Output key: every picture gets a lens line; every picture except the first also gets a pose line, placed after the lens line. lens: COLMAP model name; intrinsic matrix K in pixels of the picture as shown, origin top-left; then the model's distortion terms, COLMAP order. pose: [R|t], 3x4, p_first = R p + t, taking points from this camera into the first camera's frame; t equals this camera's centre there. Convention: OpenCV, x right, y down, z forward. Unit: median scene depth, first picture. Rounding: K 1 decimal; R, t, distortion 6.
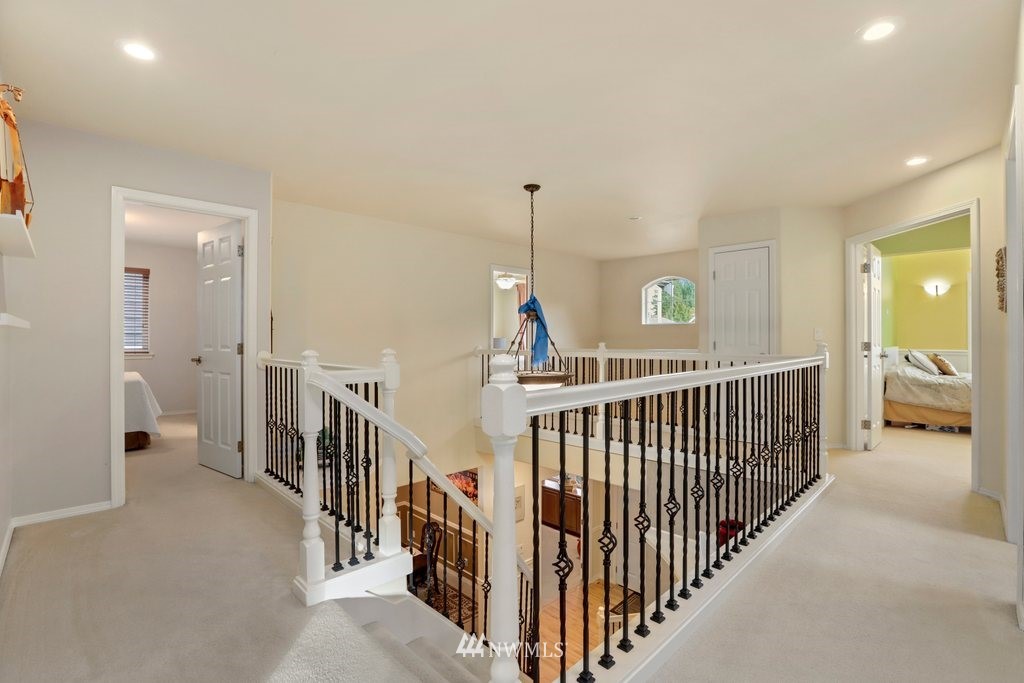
lens RADIAL K [[463.5, 0, 513.3], [0, 463.5, 338.7], [0, 0, 1]] dist [-0.016221, 0.000792]
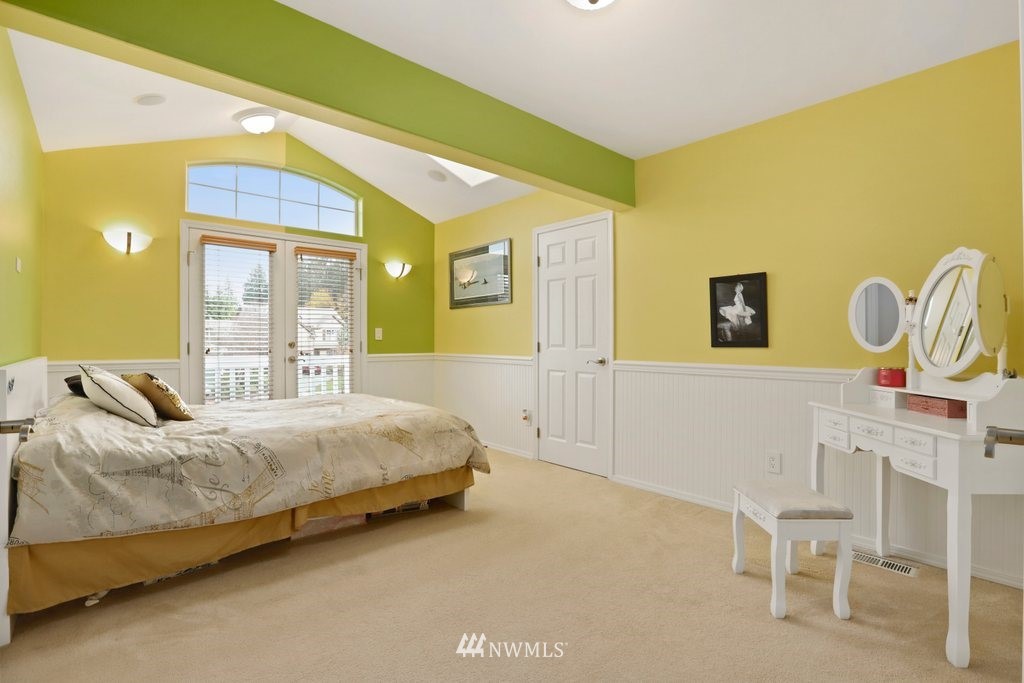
lens RADIAL K [[463.5, 0, 511.4], [0, 463.5, 337.7], [0, 0, 1]] dist [-0.016221, 0.000792]
pose [[0.052408, 0.005104, 0.998613, 0.580256], [-0.002901, 0.999983, -0.004959, 0.001023], [-0.998622, -0.002637, 0.052422, 0.721952]]
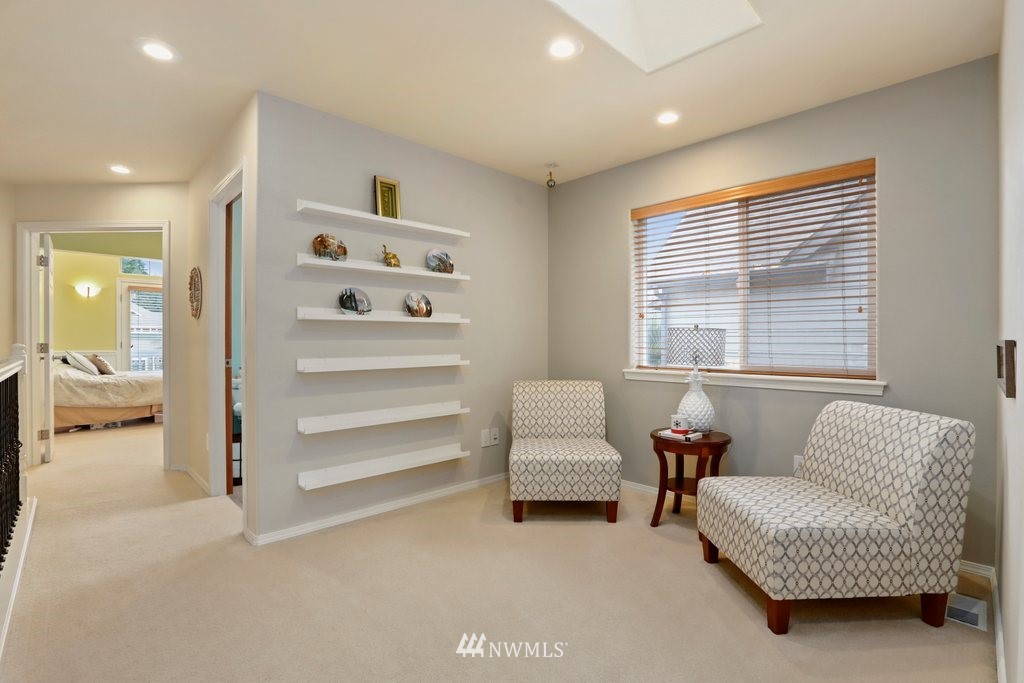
lens RADIAL K [[463.5, 0, 513.6], [0, 463.5, 341.7], [0, 0, 1]] dist [-0.016221, 0.000792]
pose [[0.016578, -0.001185, 0.999862, -0.094373], [-0.002238, 0.999997, 0.001222, 0.001232], [-0.999860, -0.002258, 0.016576, 0.053787]]
